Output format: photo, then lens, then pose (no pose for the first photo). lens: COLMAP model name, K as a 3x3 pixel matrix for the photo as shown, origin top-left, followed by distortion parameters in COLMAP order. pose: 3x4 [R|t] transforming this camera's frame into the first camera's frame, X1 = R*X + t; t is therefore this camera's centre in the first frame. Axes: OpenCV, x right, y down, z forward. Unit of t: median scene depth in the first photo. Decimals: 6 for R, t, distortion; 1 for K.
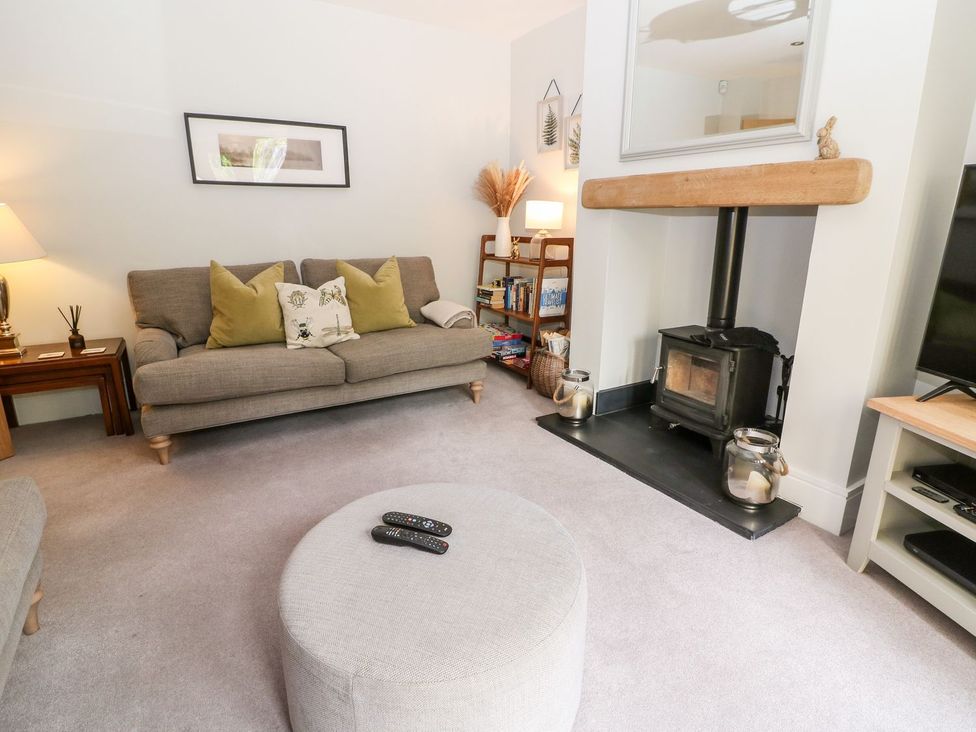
lens RADIAL K [[525.3, 0, 491.4], [0, 525.3, 362.3], [0, 0, 1]] dist [0.000716, -0.000552]
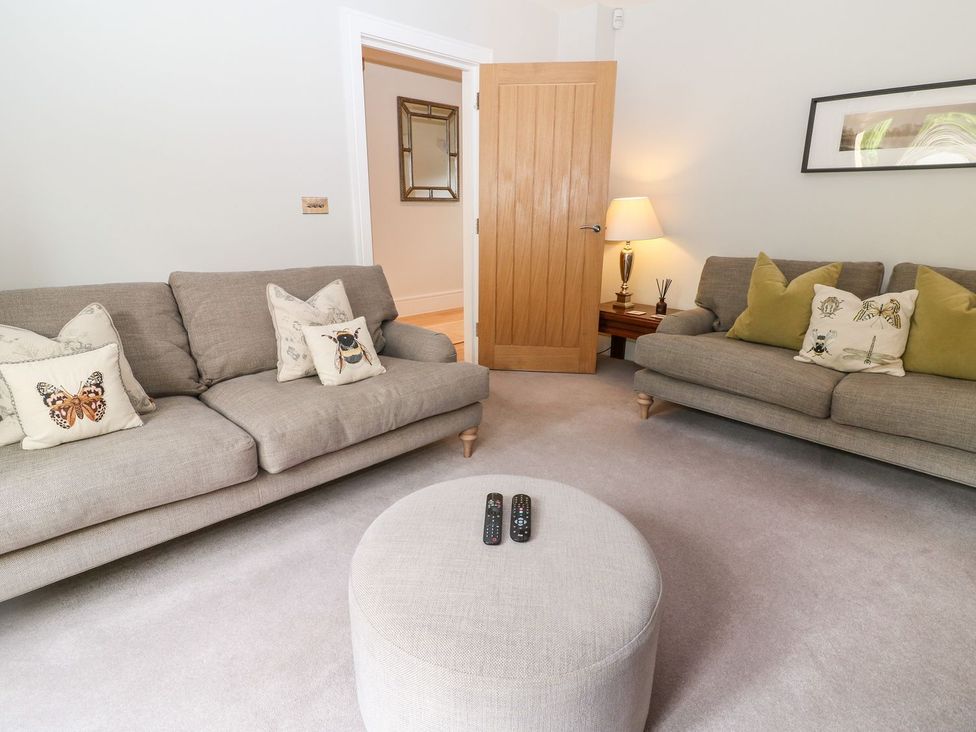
lens RADIAL K [[525.3, 0, 491.4], [0, 525.3, 362.3], [0, 0, 1]] dist [0.000716, -0.000552]
pose [[0.219413, 0.274841, -0.936120, 0.318361], [-0.262627, 0.940722, 0.214636, -0.075497], [0.939620, 0.198756, 0.278587, 0.282121]]
